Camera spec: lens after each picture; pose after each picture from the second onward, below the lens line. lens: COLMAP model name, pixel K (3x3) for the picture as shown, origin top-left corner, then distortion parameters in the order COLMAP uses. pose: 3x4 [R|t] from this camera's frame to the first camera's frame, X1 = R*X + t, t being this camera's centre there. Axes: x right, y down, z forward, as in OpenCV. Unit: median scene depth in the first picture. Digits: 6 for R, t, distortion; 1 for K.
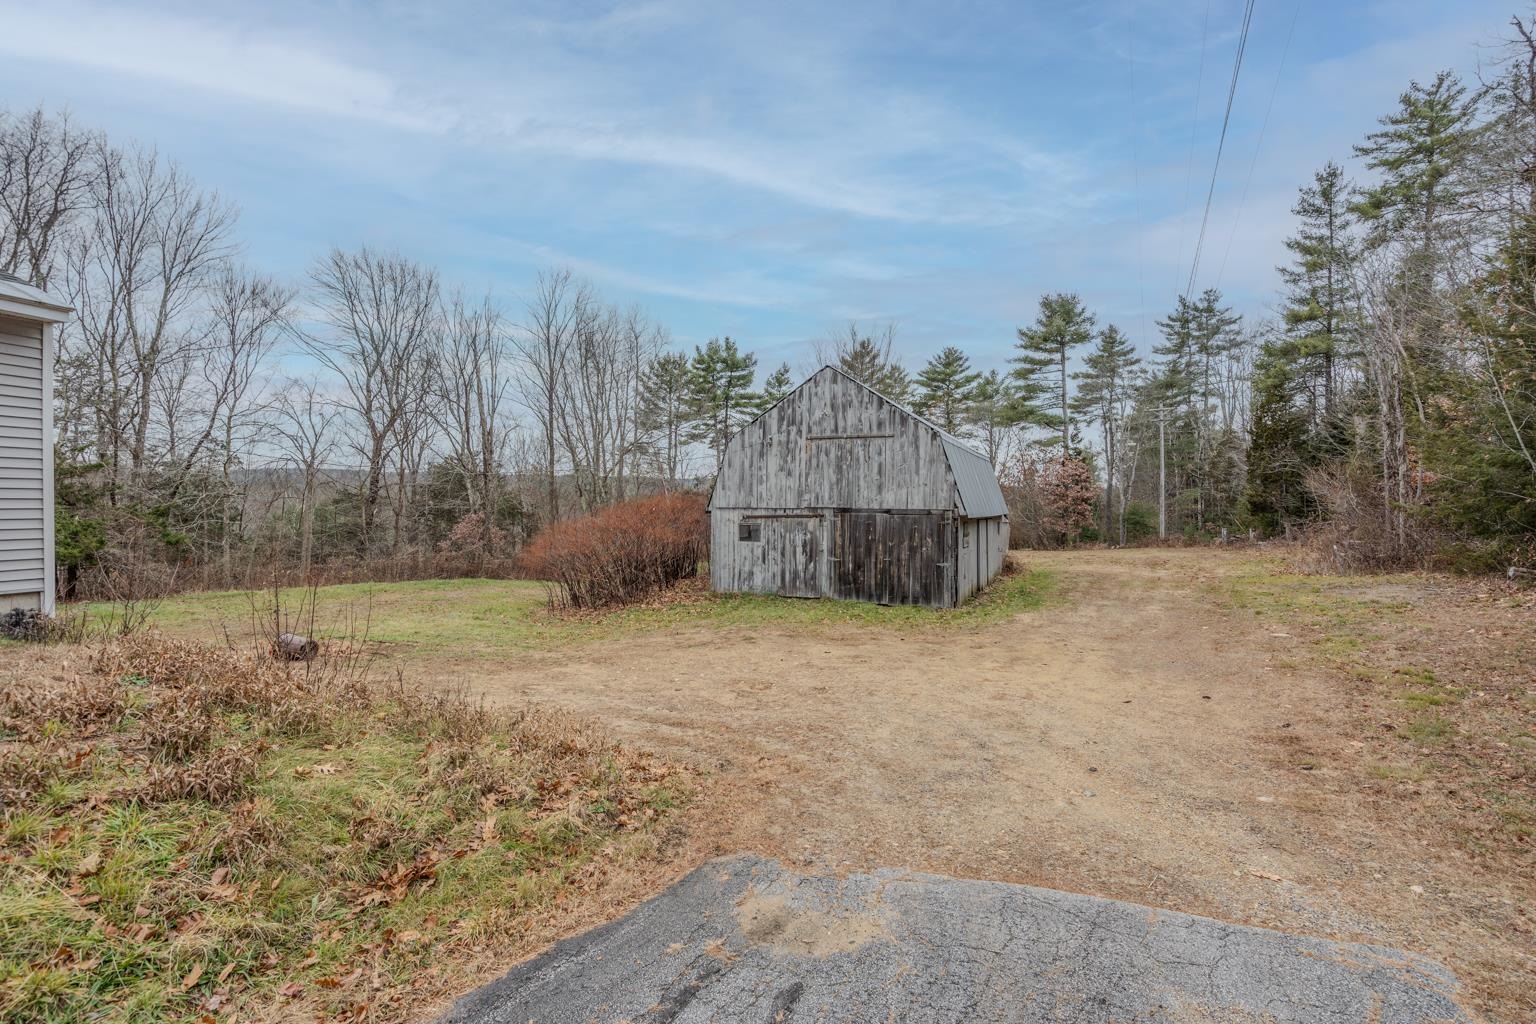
lens RADIAL K [[680.2, 0, 762.5], [0, 680.2, 513.1], [0, 0, 1]] dist [-0.000973, 0.000473]
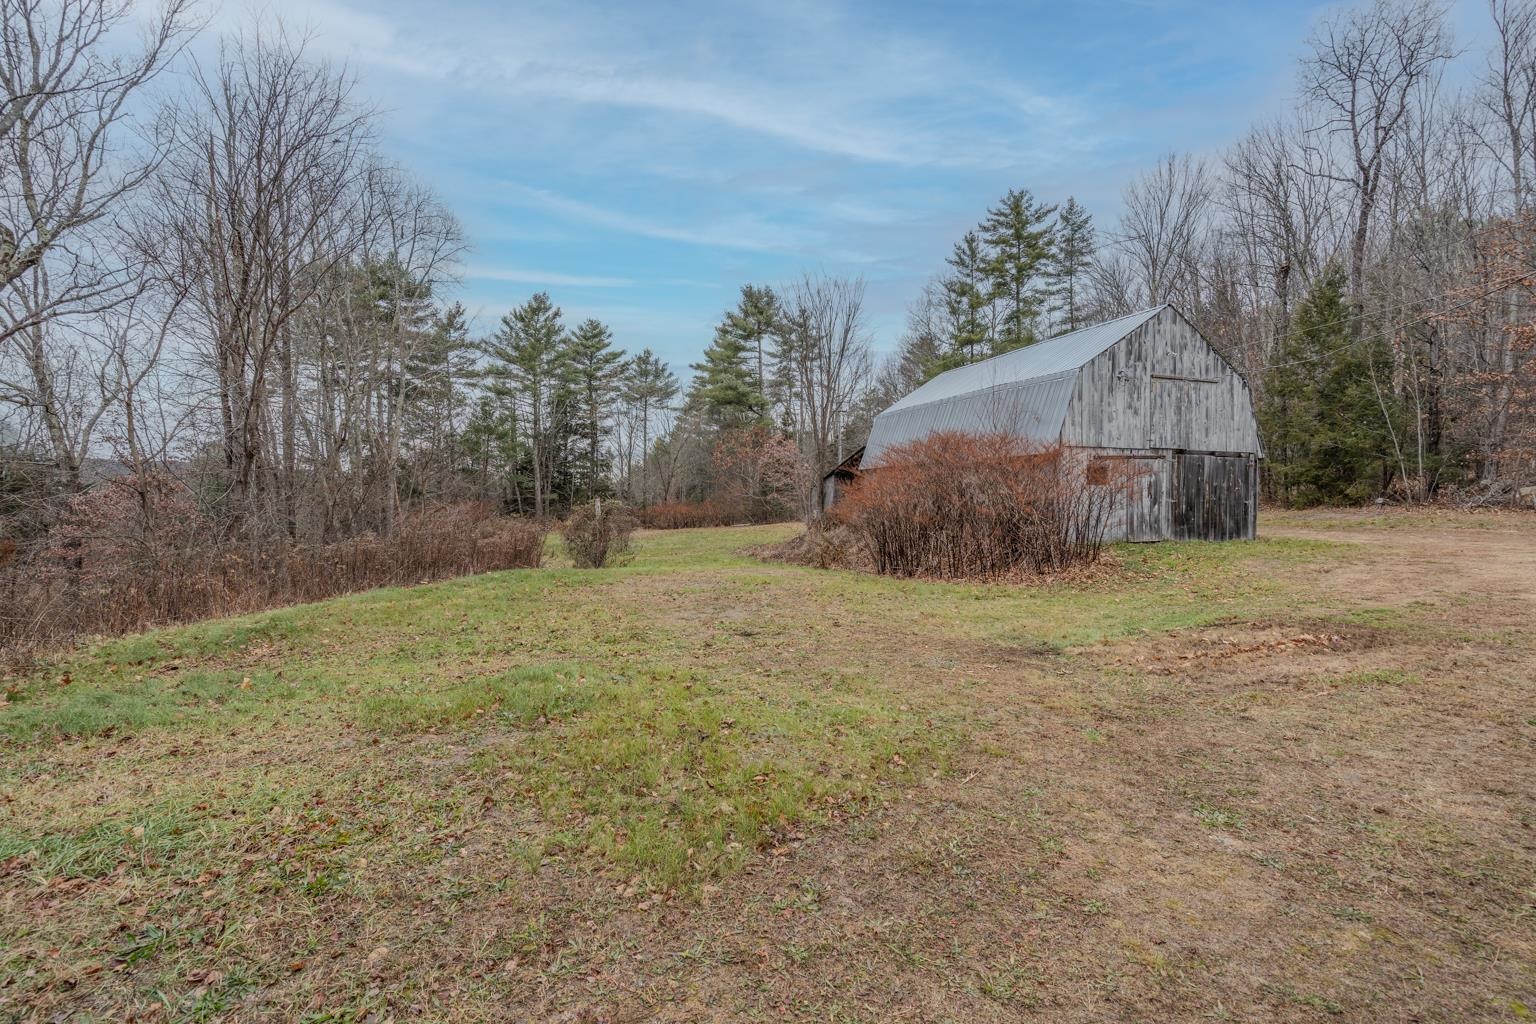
lens RADIAL K [[680.2, 0, 762.5], [0, 680.2, 513.1], [0, 0, 1]] dist [-0.000973, 0.000473]
pose [[0.730363, -0.018323, 0.682814, -0.976826], [0.009226, 0.999814, 0.016961, 0.061021], [-0.682997, -0.006088, 0.730396, 0.657968]]
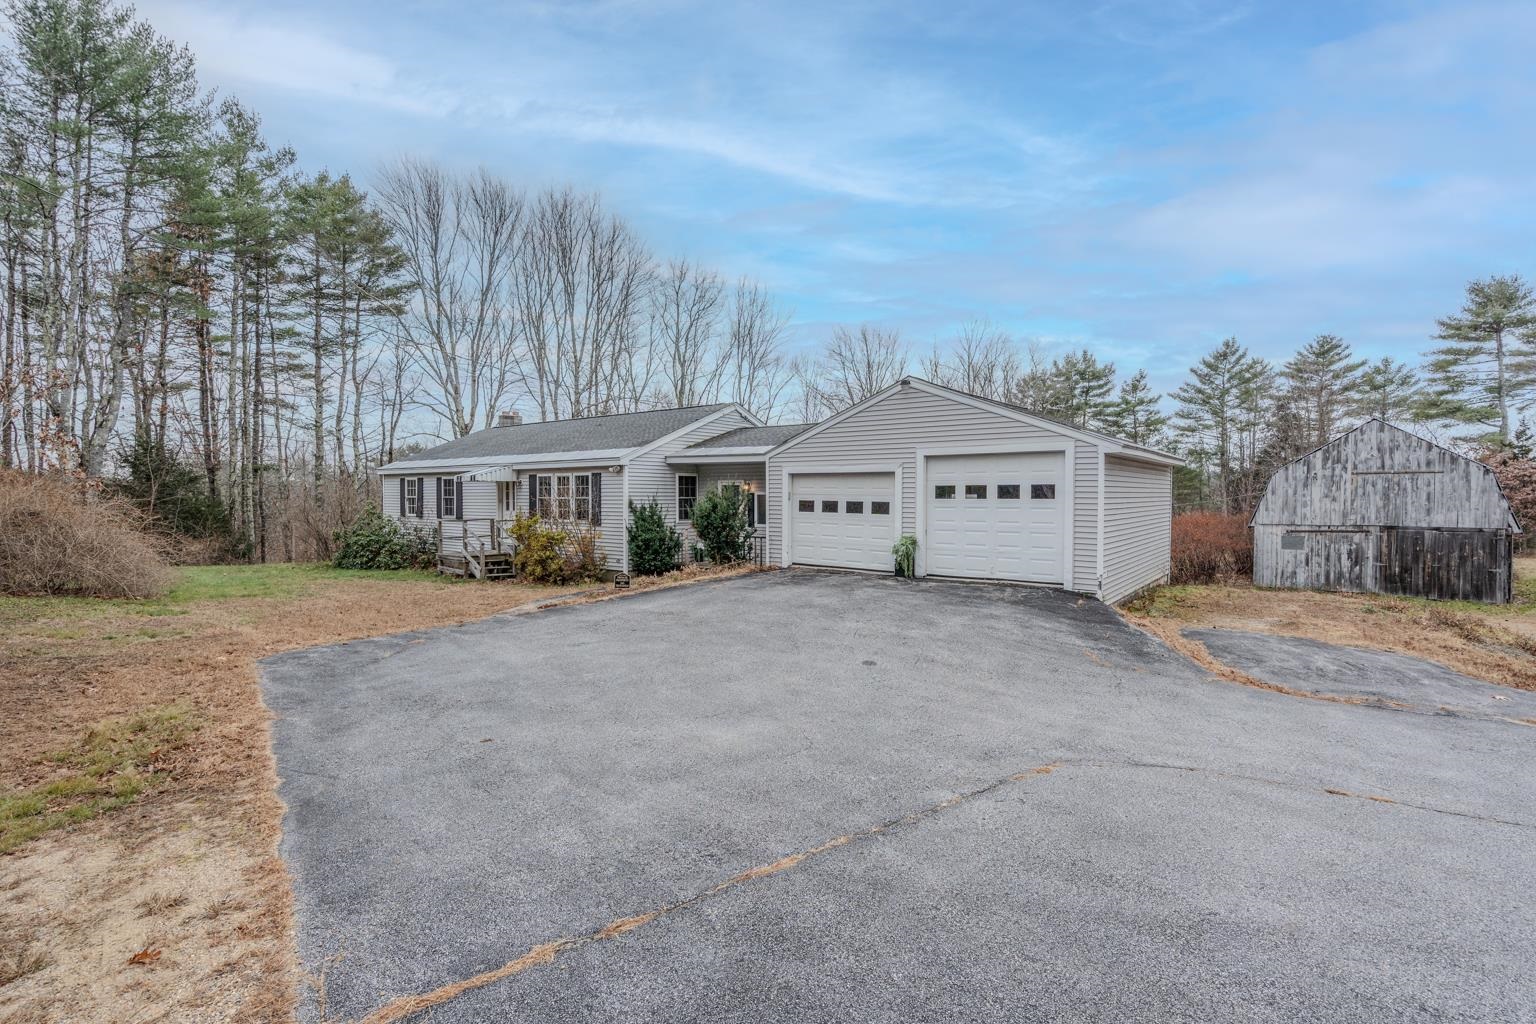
lens RADIAL K [[690.7, 0, 777.0], [0, 690.7, 516.9], [0, 0, 1]] dist [0.000357, 0.000457]
pose [[0.943288, -0.000975, -0.331973, -0.539296], [0.004500, 0.999941, 0.009850, -0.041909], [0.331944, -0.010785, 0.943237, -0.643636]]
